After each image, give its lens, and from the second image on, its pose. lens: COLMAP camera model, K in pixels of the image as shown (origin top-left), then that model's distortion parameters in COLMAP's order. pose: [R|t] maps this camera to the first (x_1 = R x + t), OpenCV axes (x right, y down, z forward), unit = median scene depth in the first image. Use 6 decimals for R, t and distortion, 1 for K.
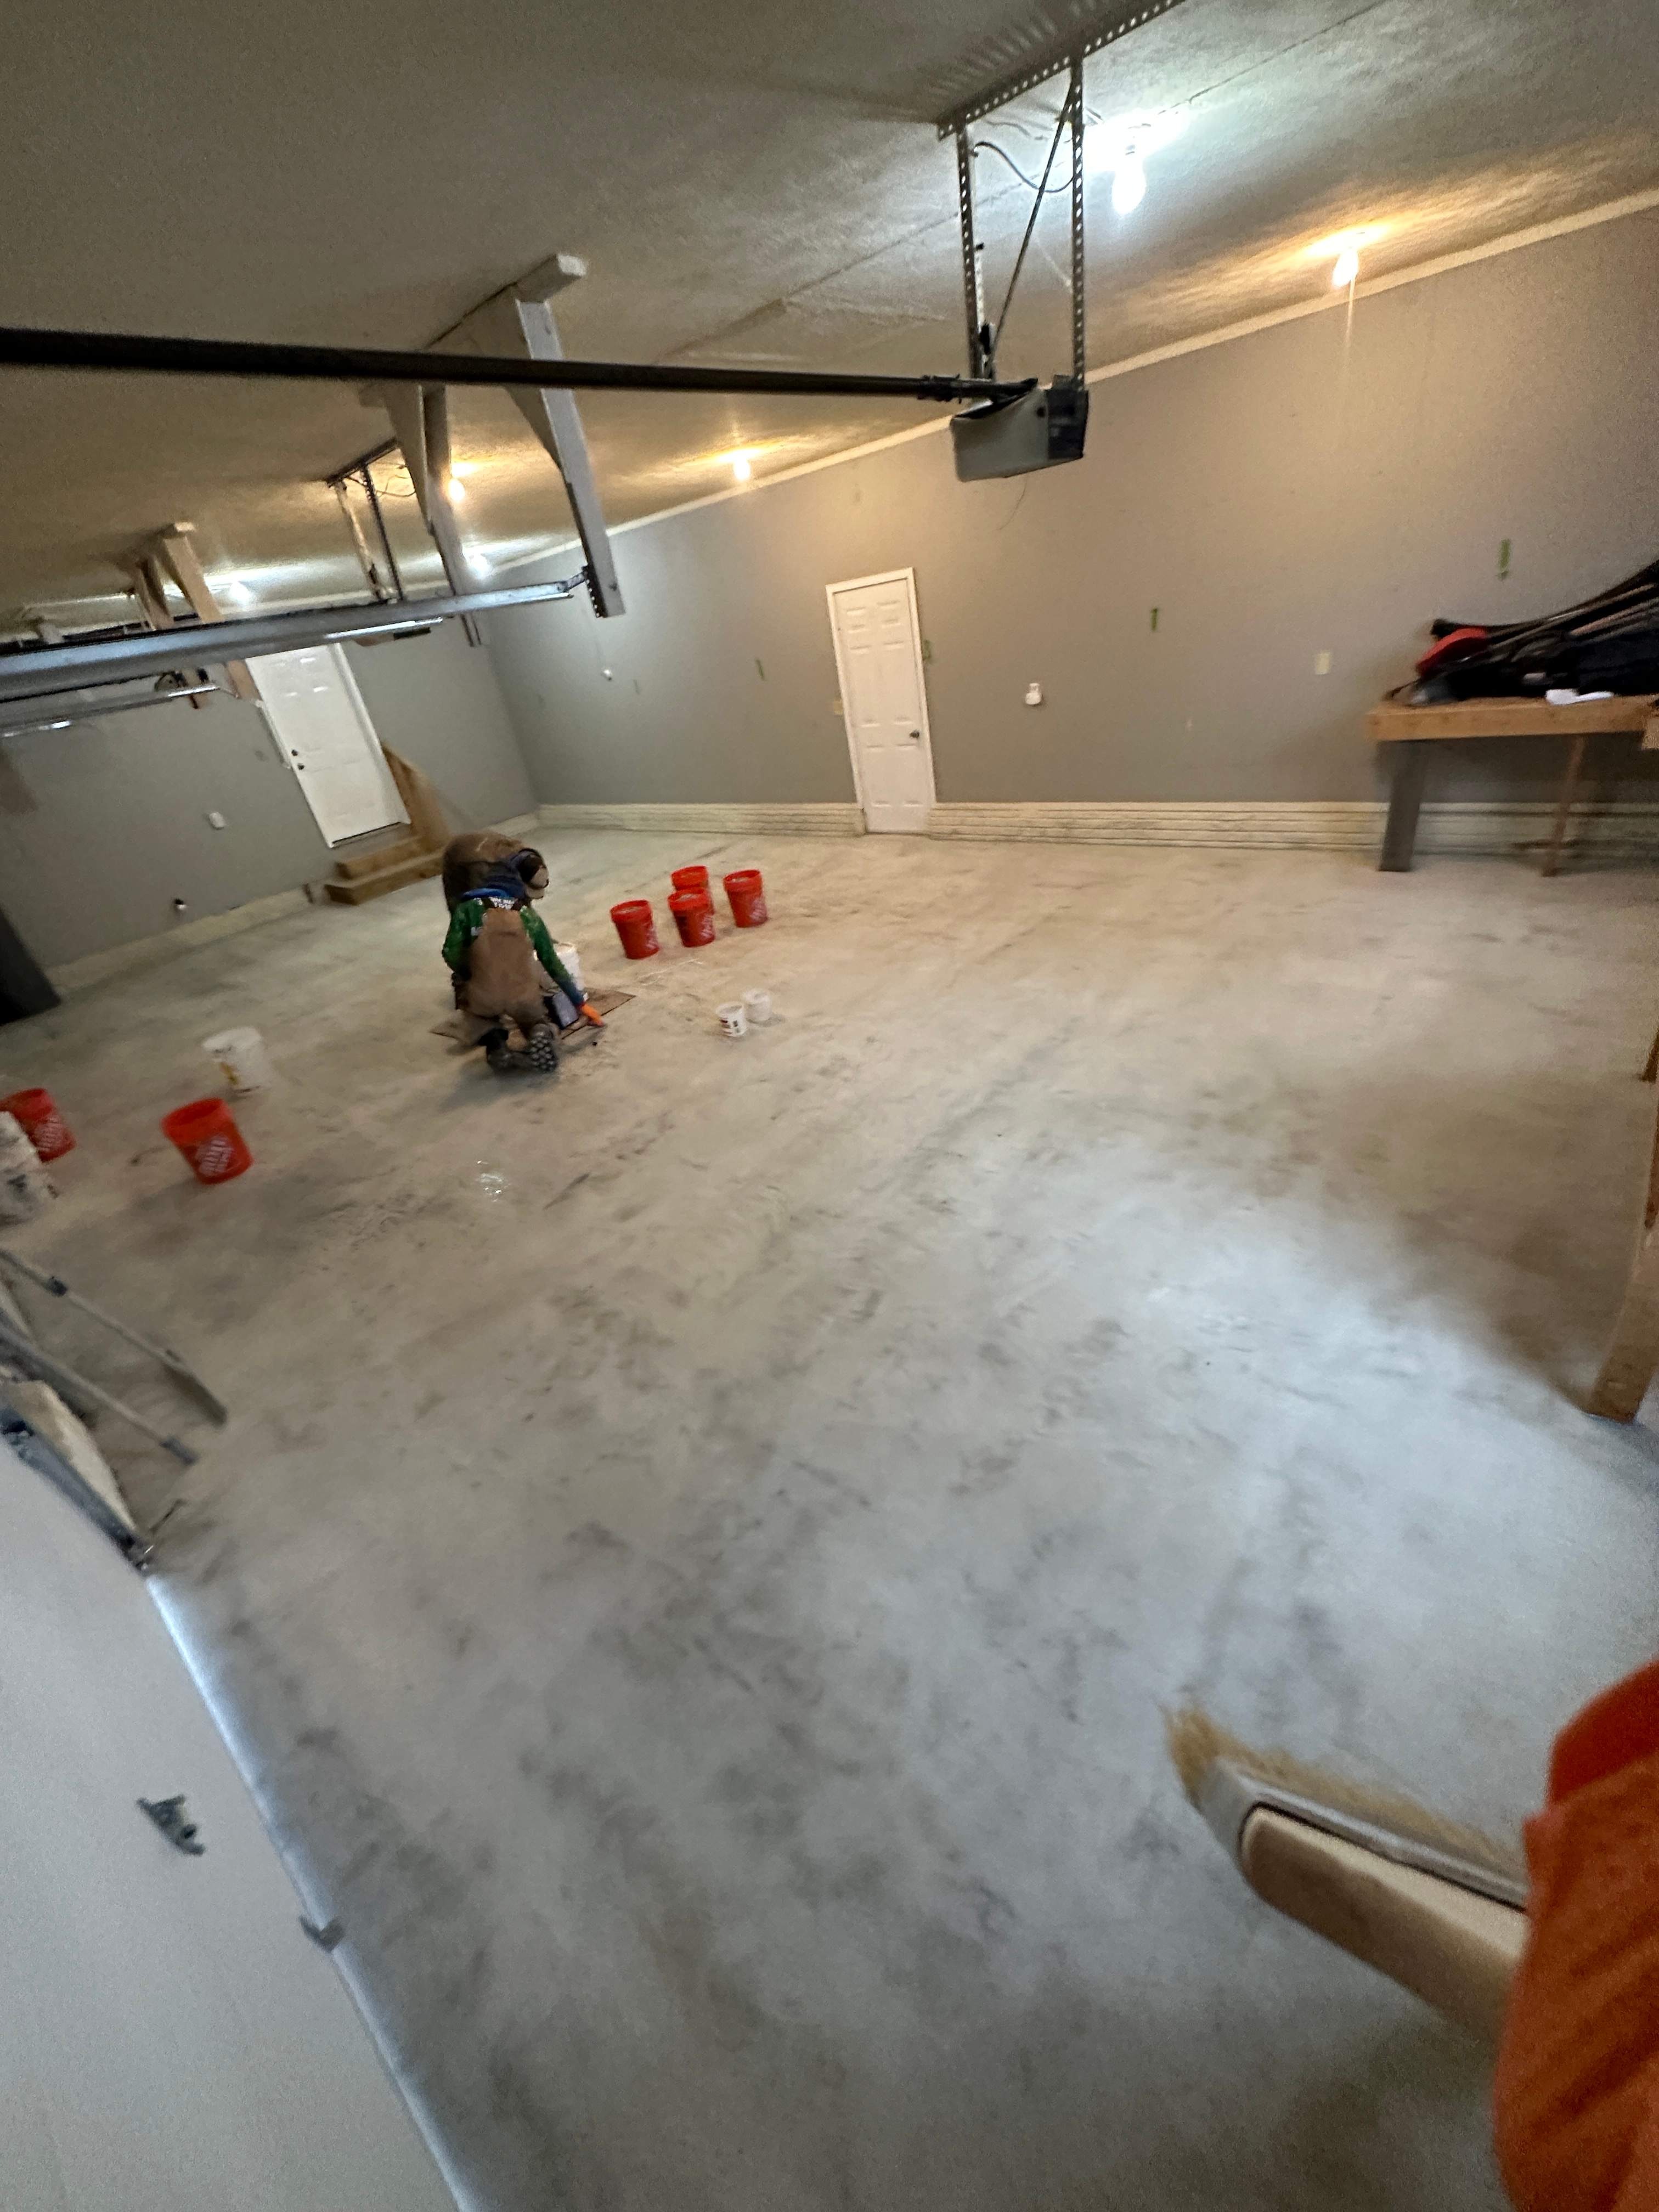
lens RADIAL K [[878.0, 0, 830.5], [0, 878.0, 1102.8], [0, 0, 1]] dist [-0.001235, -0.000040]
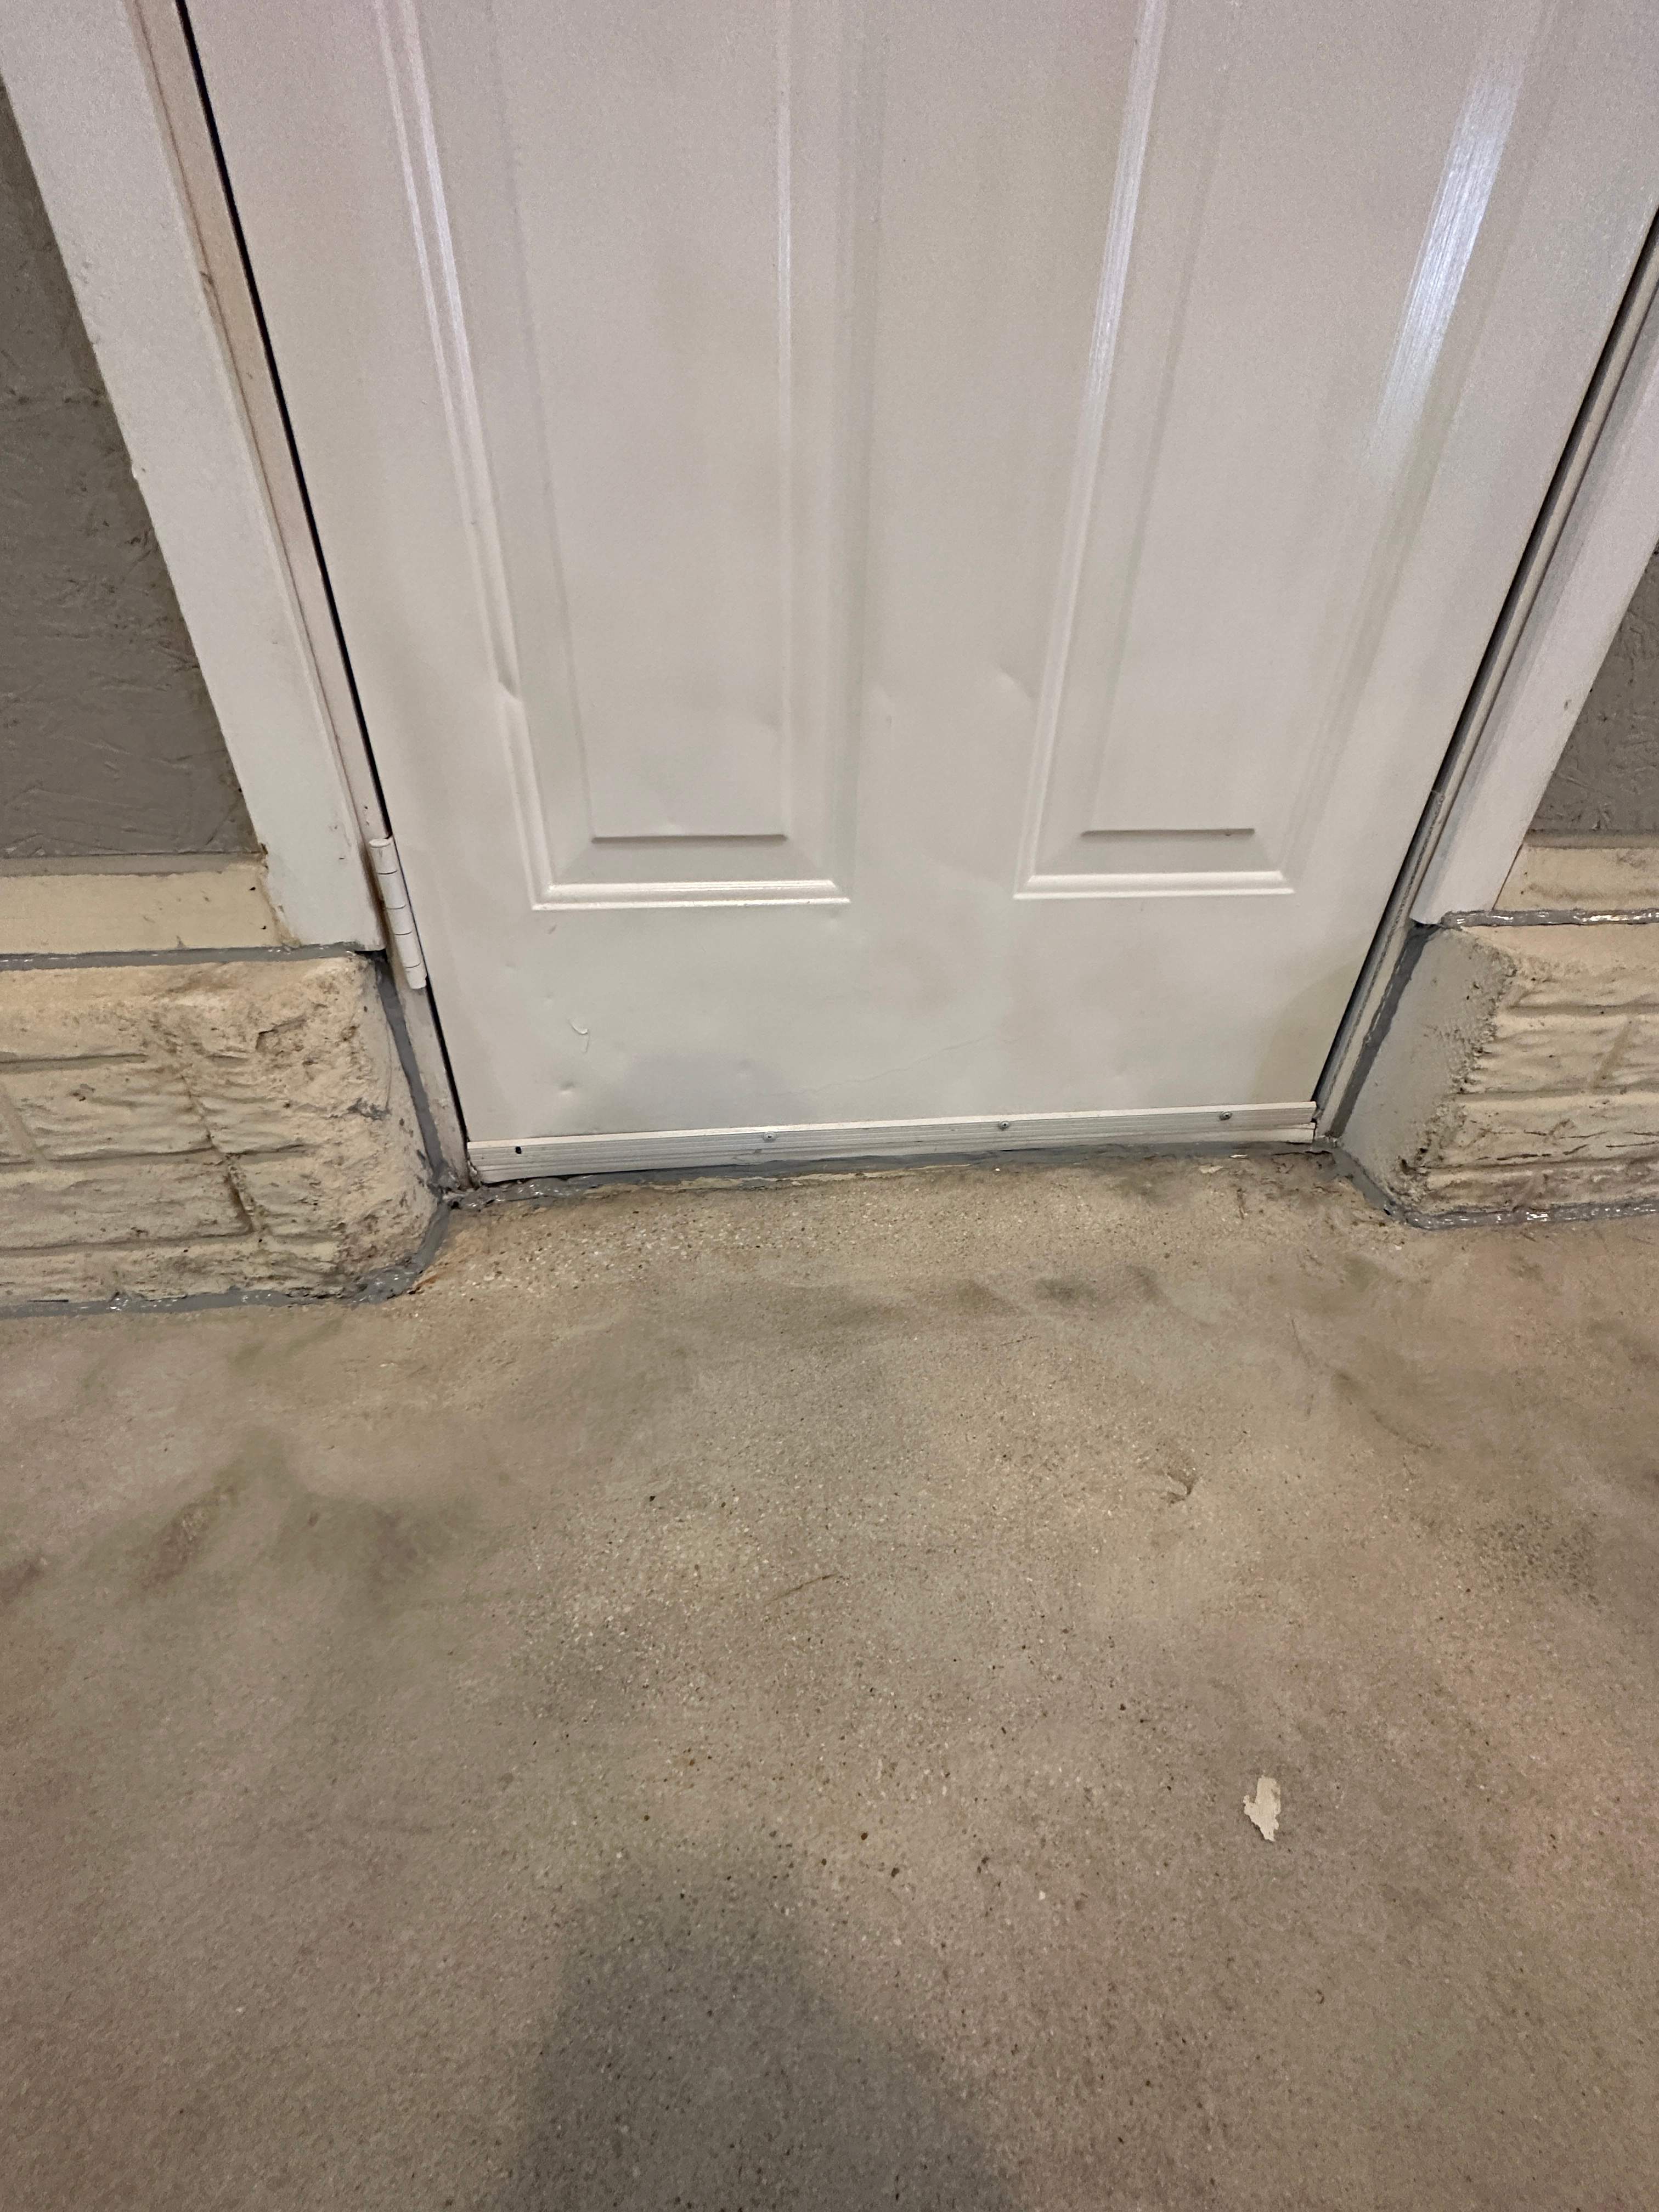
lens RADIAL K [[878.0, 0, 830.5], [0, 878.0, 1102.8], [0, 0, 1]] dist [-0.001235, -0.000040]
pose [[0.672301, -0.243183, 0.699195, 0.014580], [0.245959, 0.964225, 0.098862, -0.574802], [-0.698223, 0.105508, 0.708062, 1.661145]]
